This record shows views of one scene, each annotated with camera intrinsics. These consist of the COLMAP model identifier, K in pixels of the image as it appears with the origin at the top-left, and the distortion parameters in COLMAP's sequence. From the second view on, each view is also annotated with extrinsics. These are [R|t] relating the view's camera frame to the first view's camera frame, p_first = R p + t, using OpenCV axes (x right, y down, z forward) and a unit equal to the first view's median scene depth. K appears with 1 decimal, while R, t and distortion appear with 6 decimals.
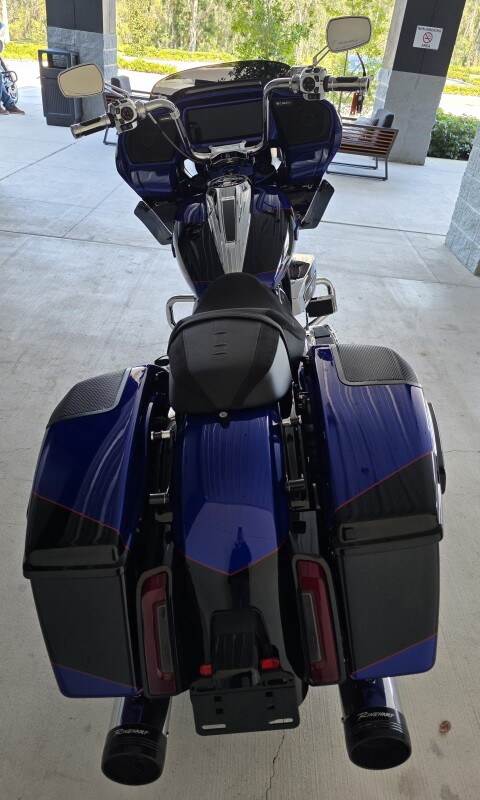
lens RADIAL K [[559.3, 0, 248.4], [0, 559.3, 374.1], [0, 0, 1]] dist [0.067090, -0.069462]
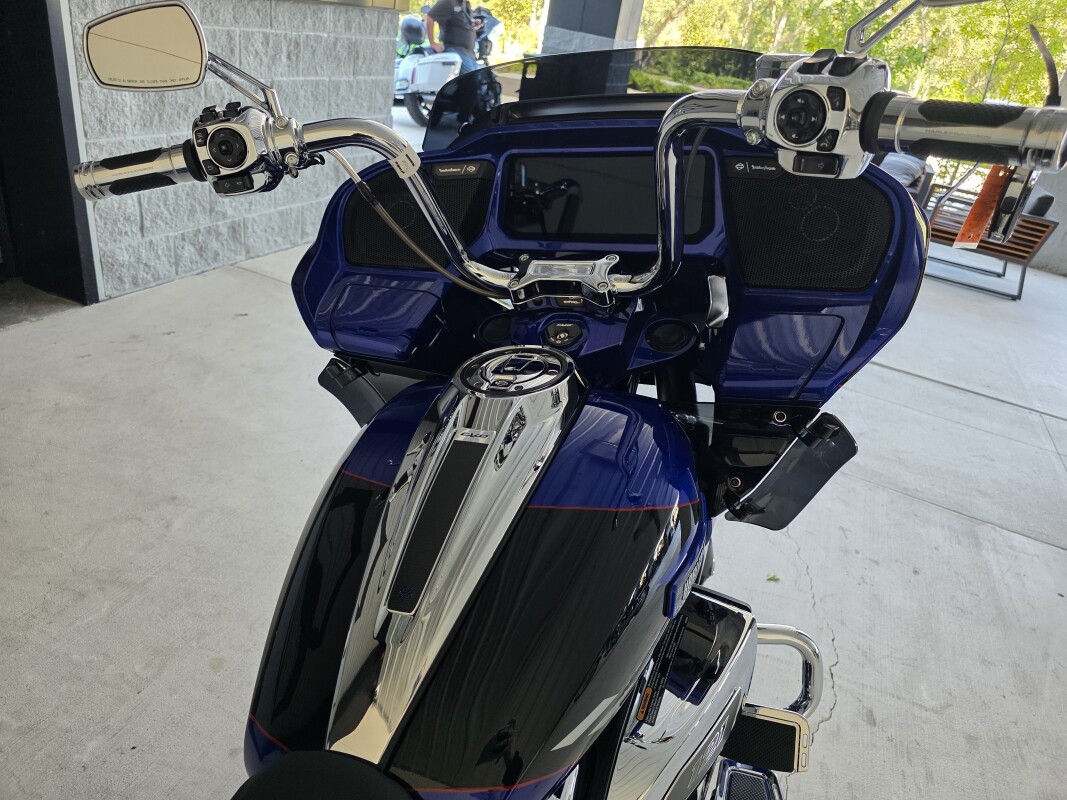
lens RADIAL K [[731.4, 0, 533.5], [0, 731.4, 400.0], [0, 0, 1]] dist [0.049860, -0.040622]
pose [[0.931186, 0.212150, -0.296454, 0.100887], [-0.241158, 0.968338, -0.064529, -0.282585], [0.273378, 0.131580, 0.952865, 0.558512]]
